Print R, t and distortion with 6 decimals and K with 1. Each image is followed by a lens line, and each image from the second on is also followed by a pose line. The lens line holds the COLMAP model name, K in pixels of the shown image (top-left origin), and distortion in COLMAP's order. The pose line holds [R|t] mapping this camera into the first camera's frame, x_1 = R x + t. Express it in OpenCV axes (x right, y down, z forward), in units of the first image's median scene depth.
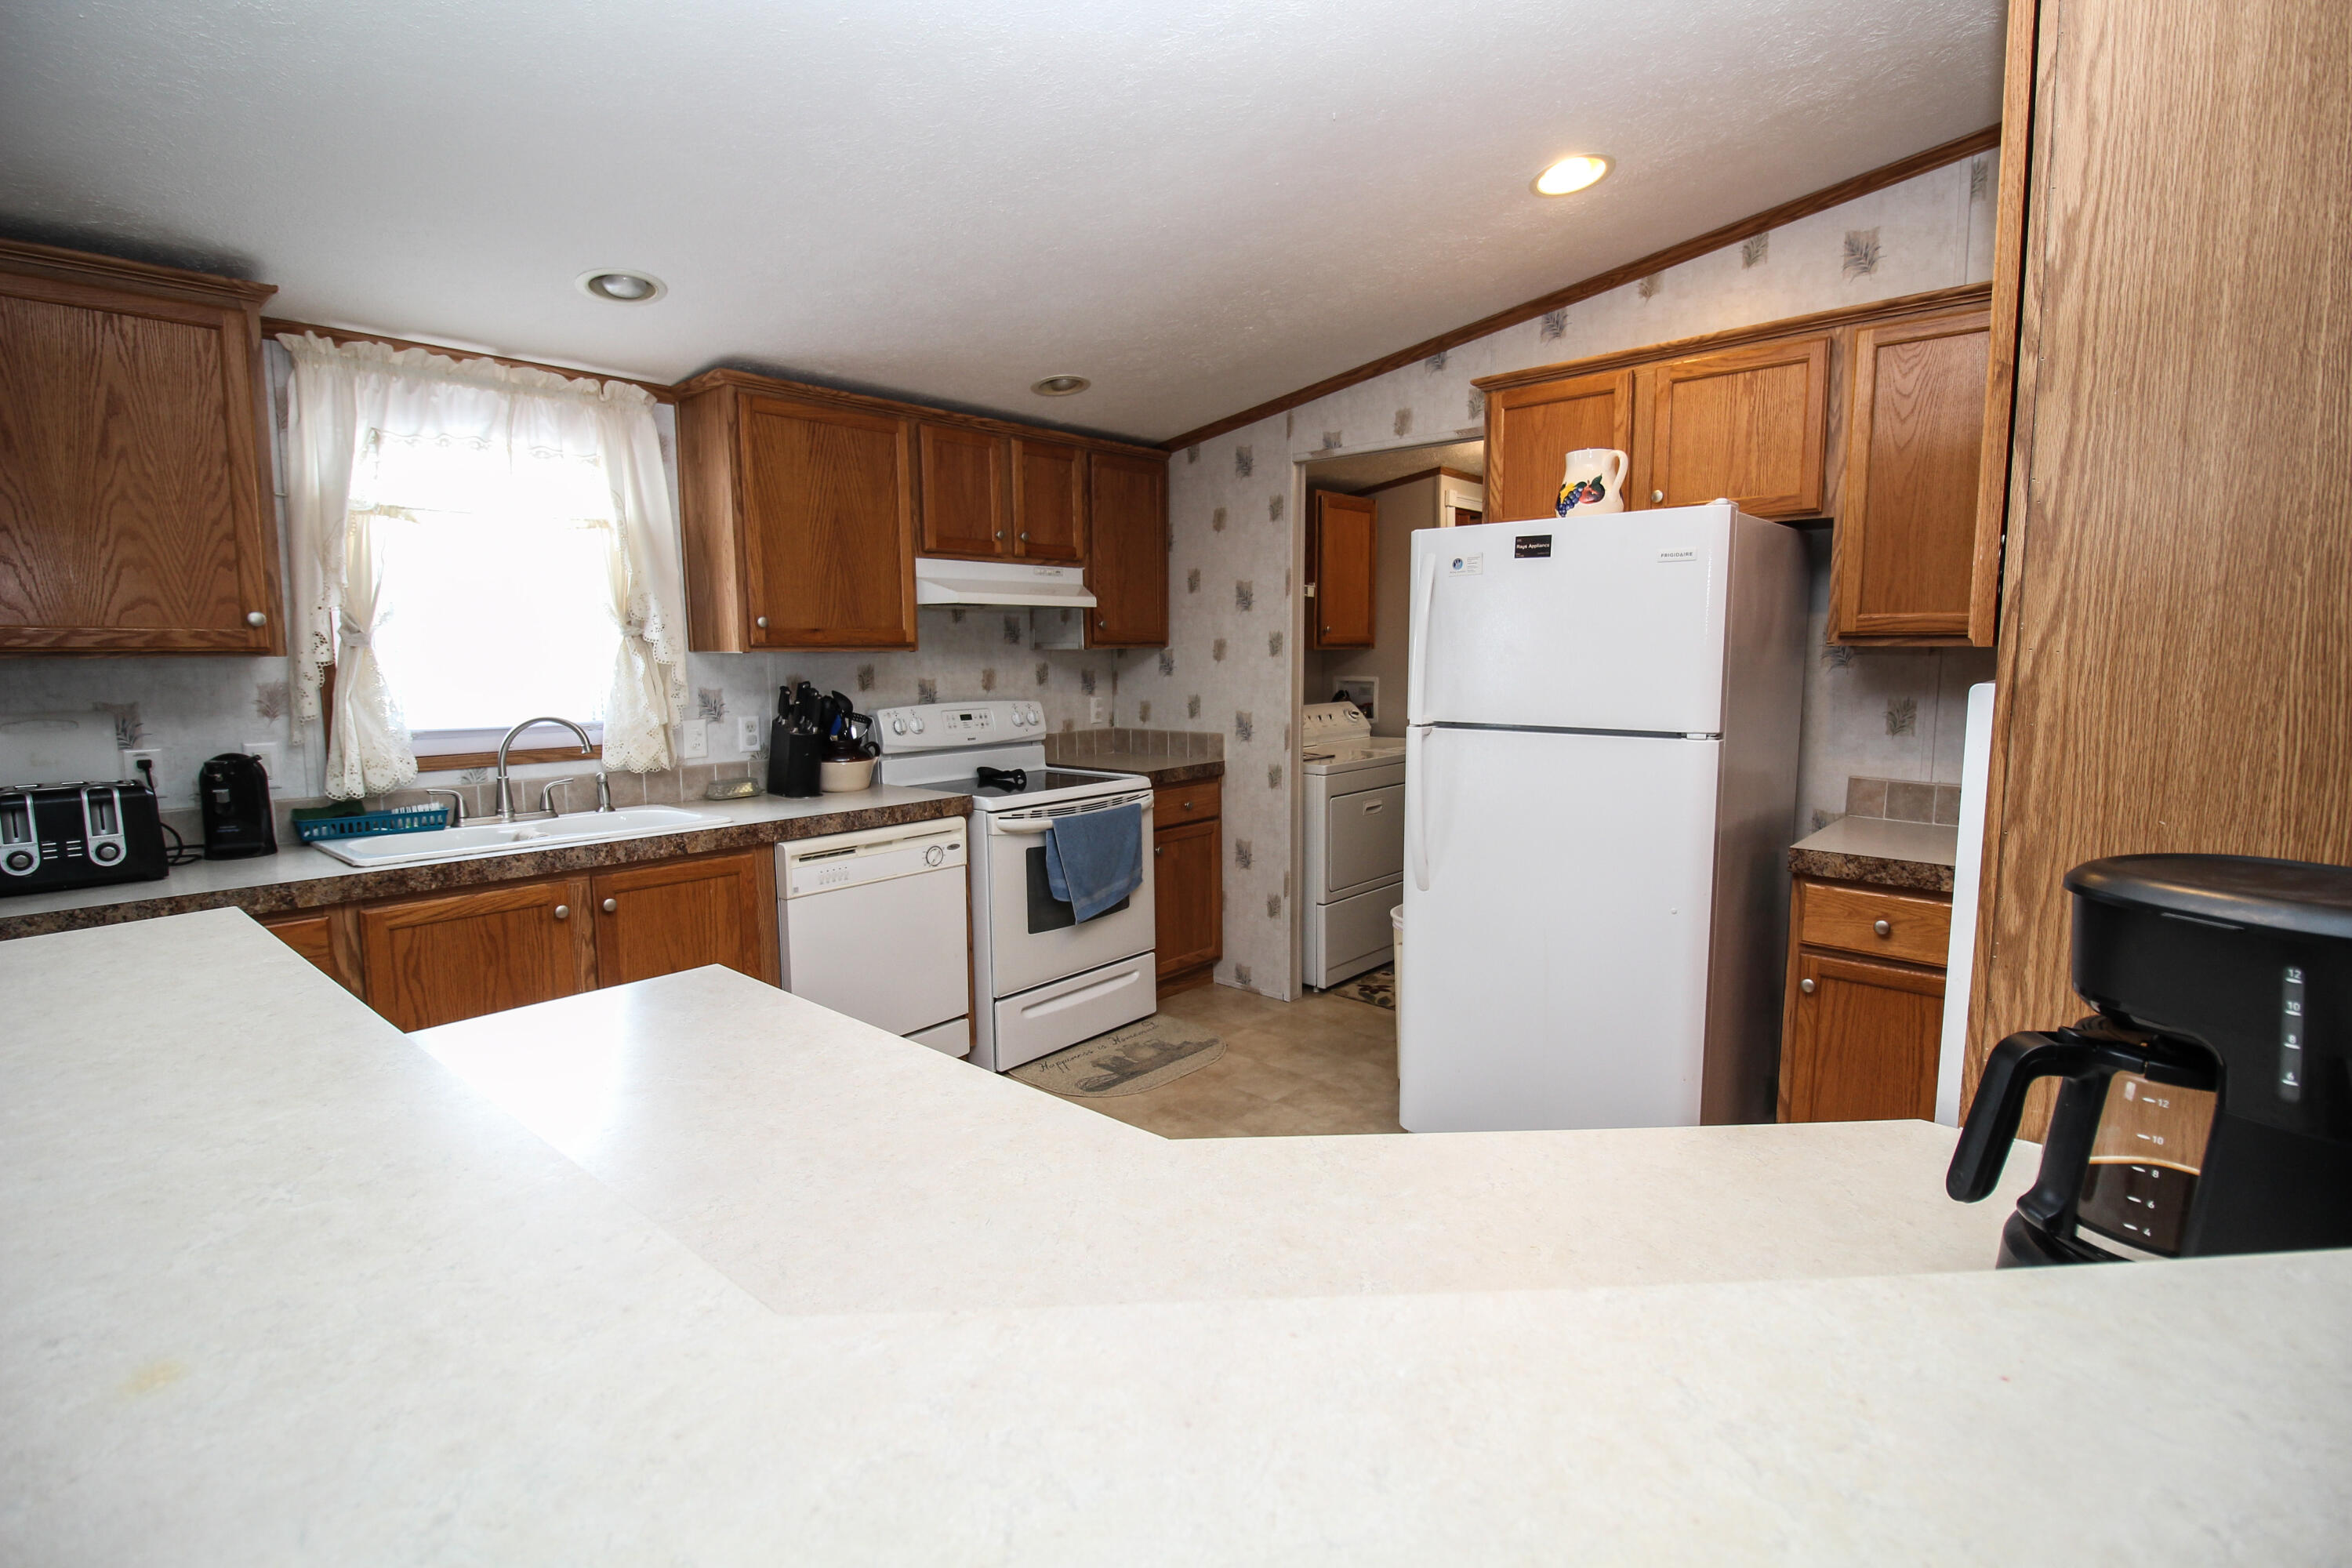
lens RADIAL K [[1093.5, 0, 1182.3], [0, 1093.5, 780.3], [0, 0, 1]] dist [0.000330, -0.012268]
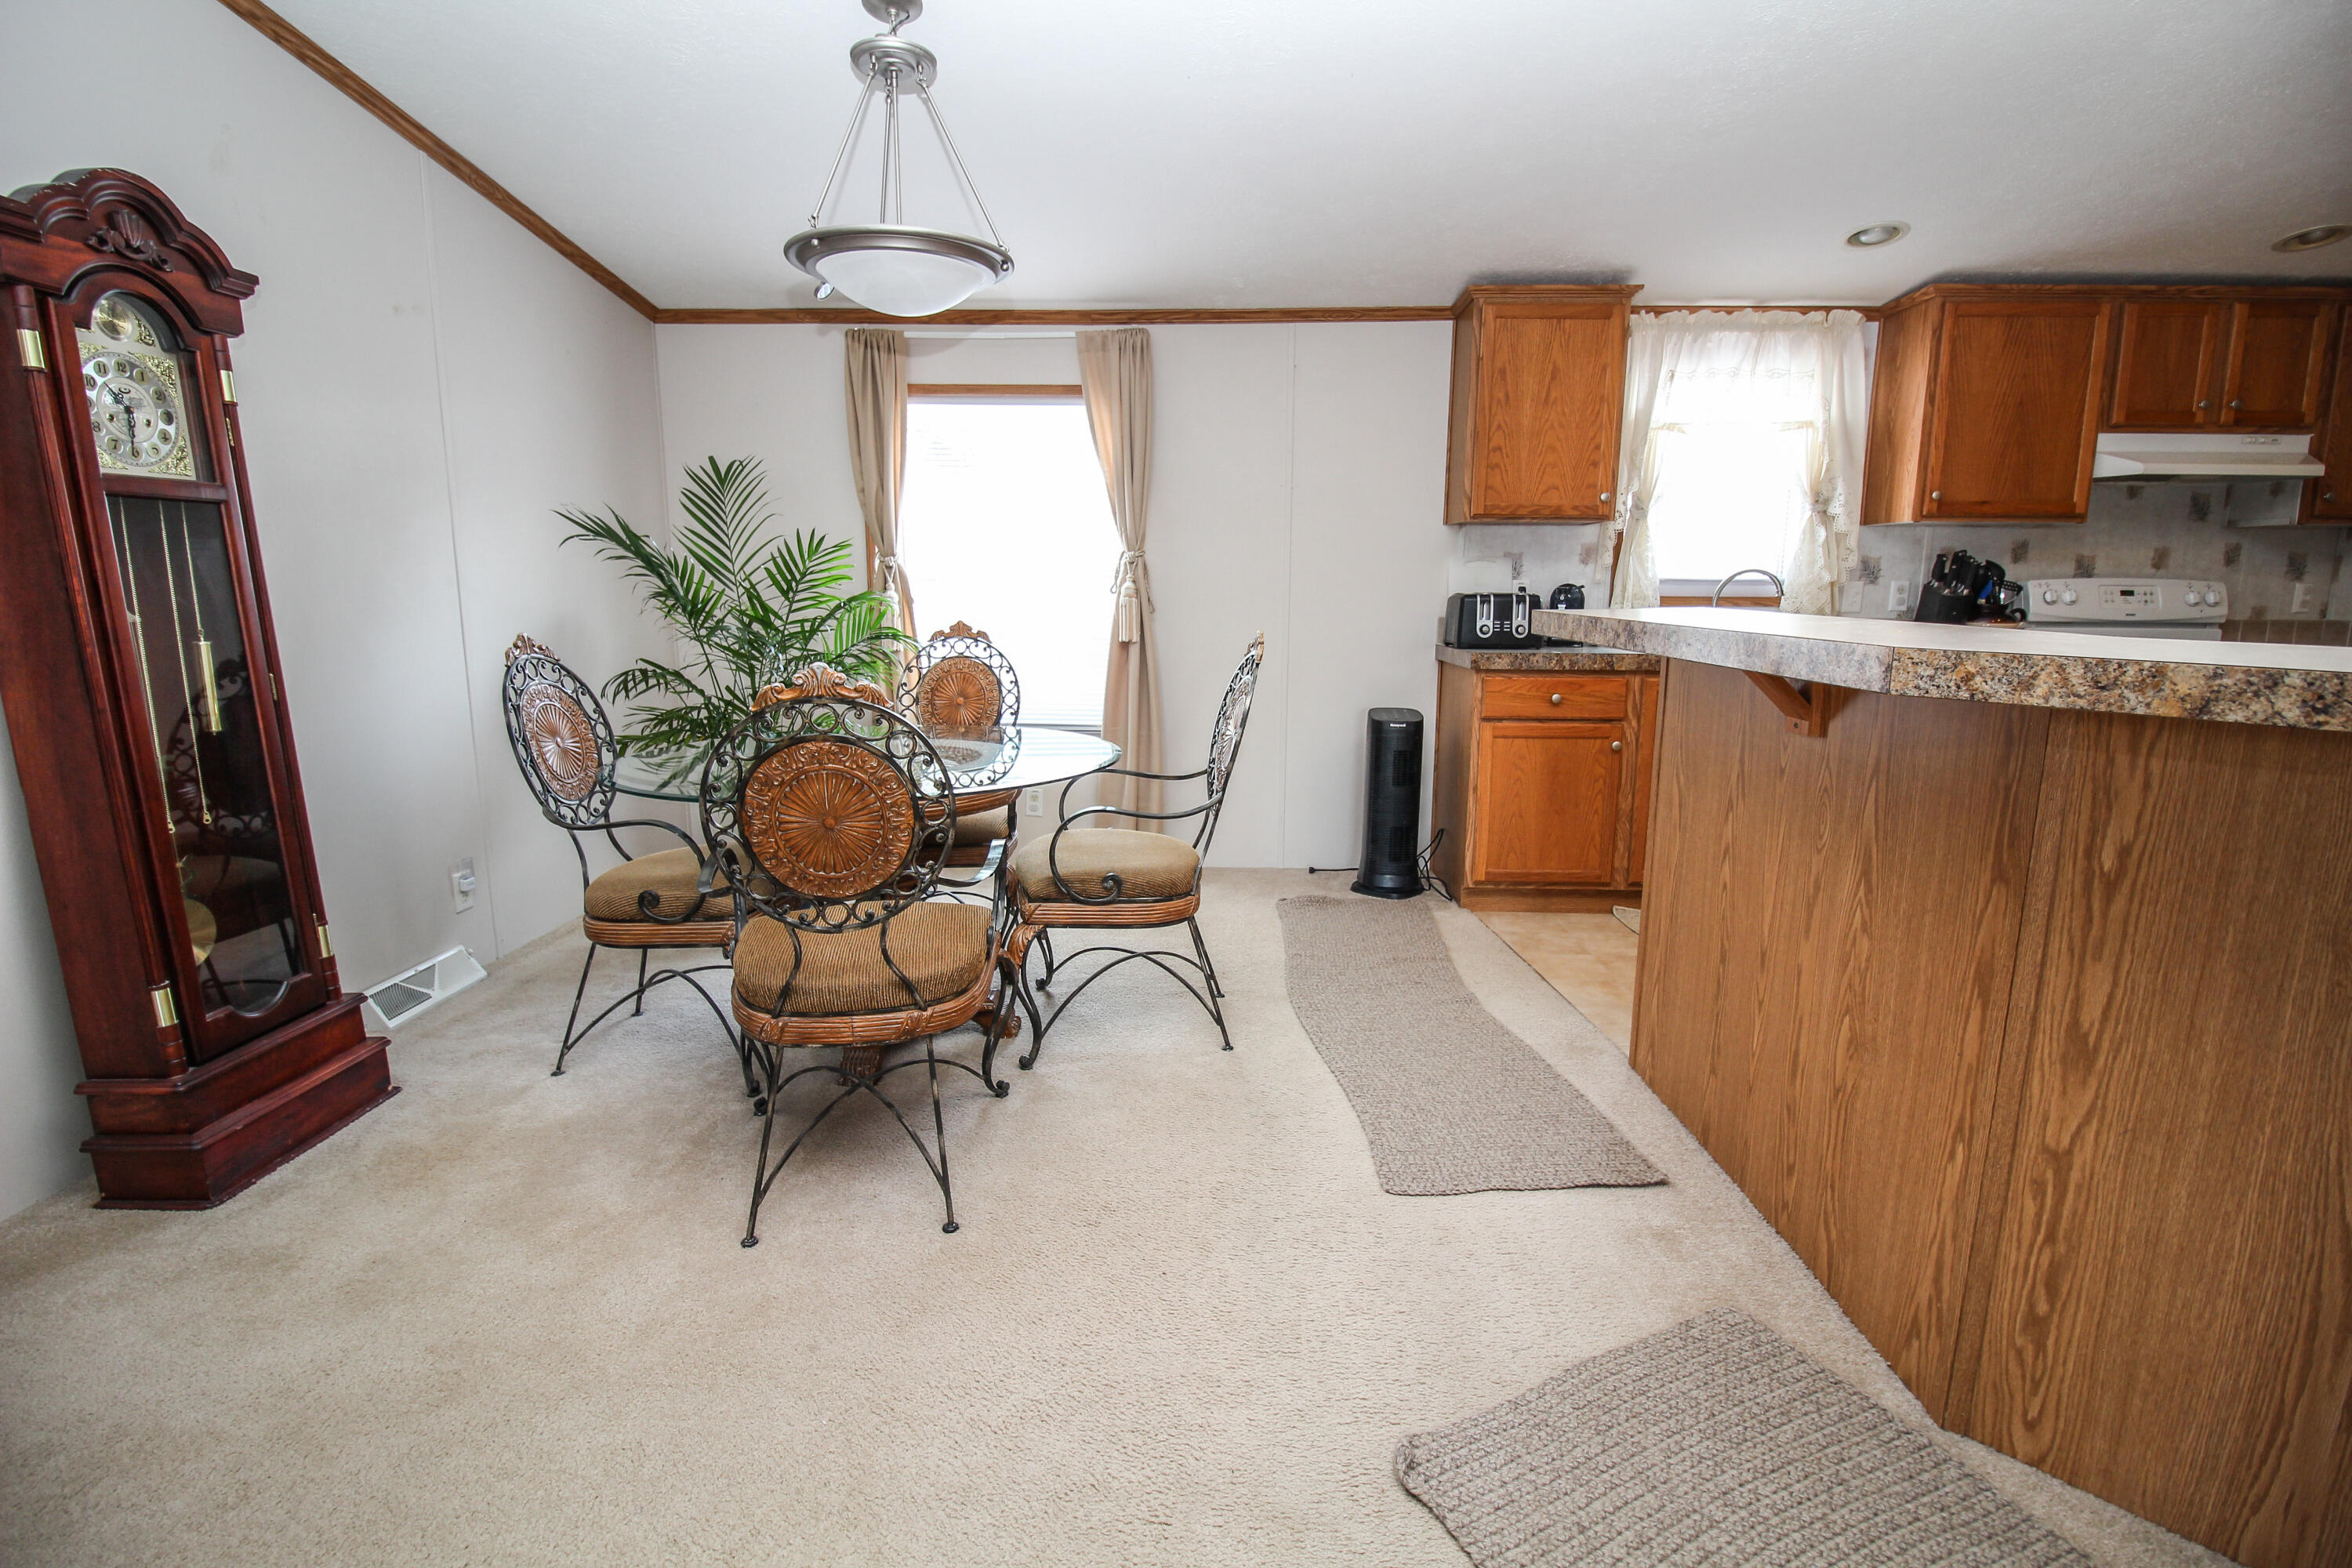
lens RADIAL K [[1093.5, 0, 1182.3], [0, 1093.5, 780.3], [0, 0, 1]] dist [0.000330, -0.012268]
pose [[0.638320, 0.140524, -0.756836, 0.035381], [-0.096959, 0.990043, 0.102048, 0.119544], [0.763640, 0.008243, 0.645589, -0.389667]]
